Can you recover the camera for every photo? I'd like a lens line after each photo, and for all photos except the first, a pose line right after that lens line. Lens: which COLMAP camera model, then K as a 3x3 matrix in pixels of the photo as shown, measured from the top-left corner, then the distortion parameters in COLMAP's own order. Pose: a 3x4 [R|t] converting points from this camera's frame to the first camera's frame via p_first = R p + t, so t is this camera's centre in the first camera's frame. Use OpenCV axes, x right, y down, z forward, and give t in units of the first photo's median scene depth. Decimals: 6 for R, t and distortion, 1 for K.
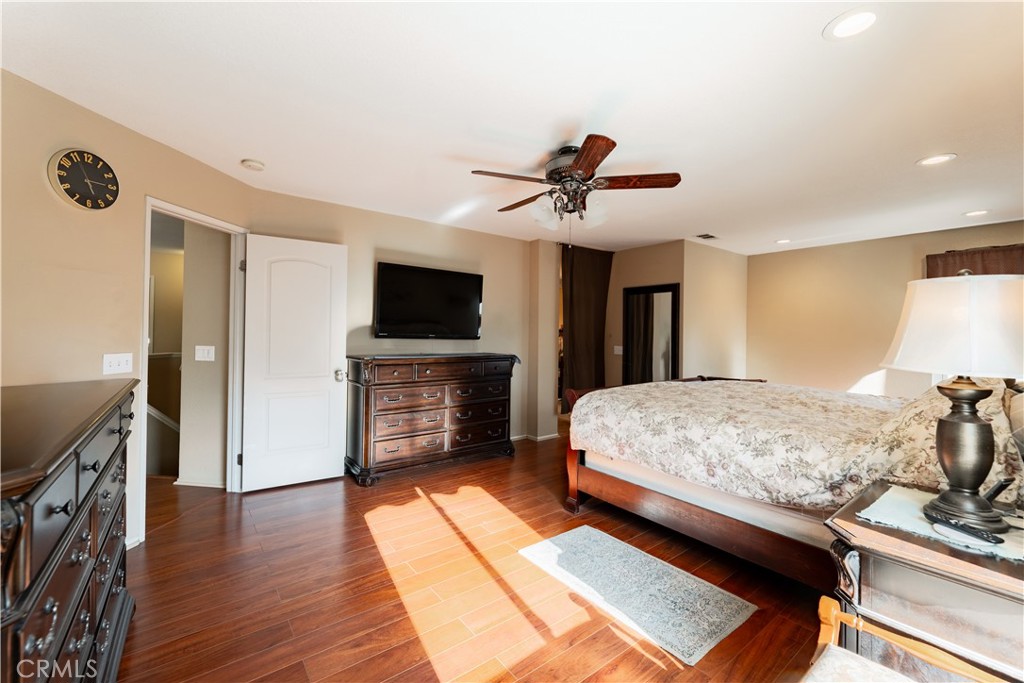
lens RADIAL K [[423.6, 0, 496.7], [0, 423.6, 340.3], [0, 0, 1]] dist [-0.001144, -0.000276]
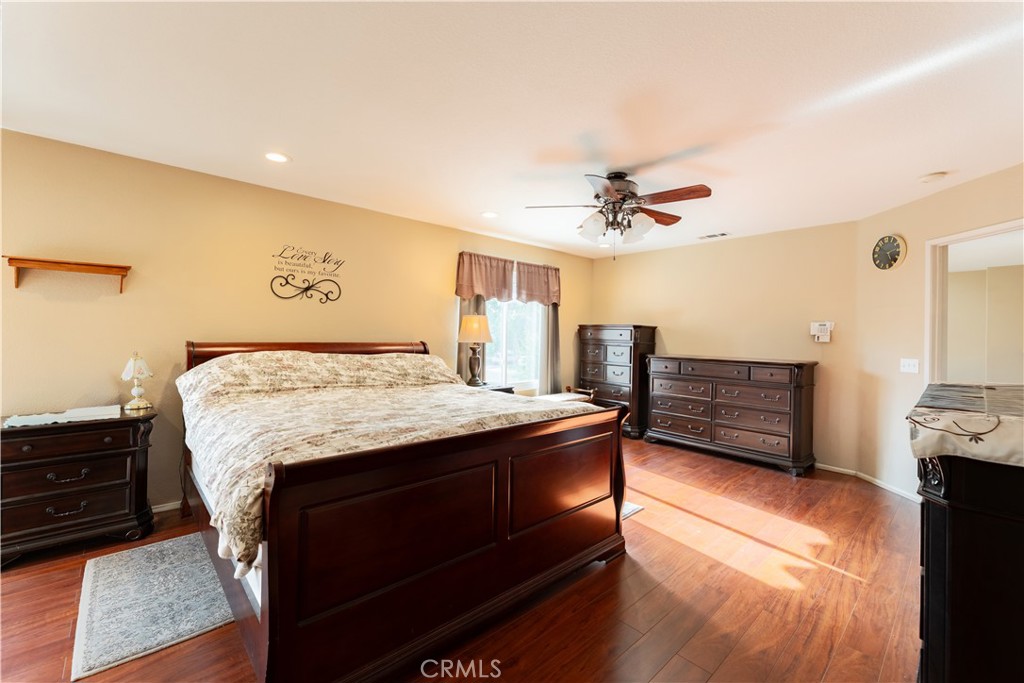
lens RADIAL K [[433.4, 0, 513.4], [0, 433.4, 336.2], [0, 0, 1]] dist [0.000491, 0.000001]
pose [[-0.992408, -0.033622, -0.118300, 0.486163], [-0.036138, 0.999163, 0.019192, -0.020868], [0.117556, 0.023321, -0.992792, 1.783456]]
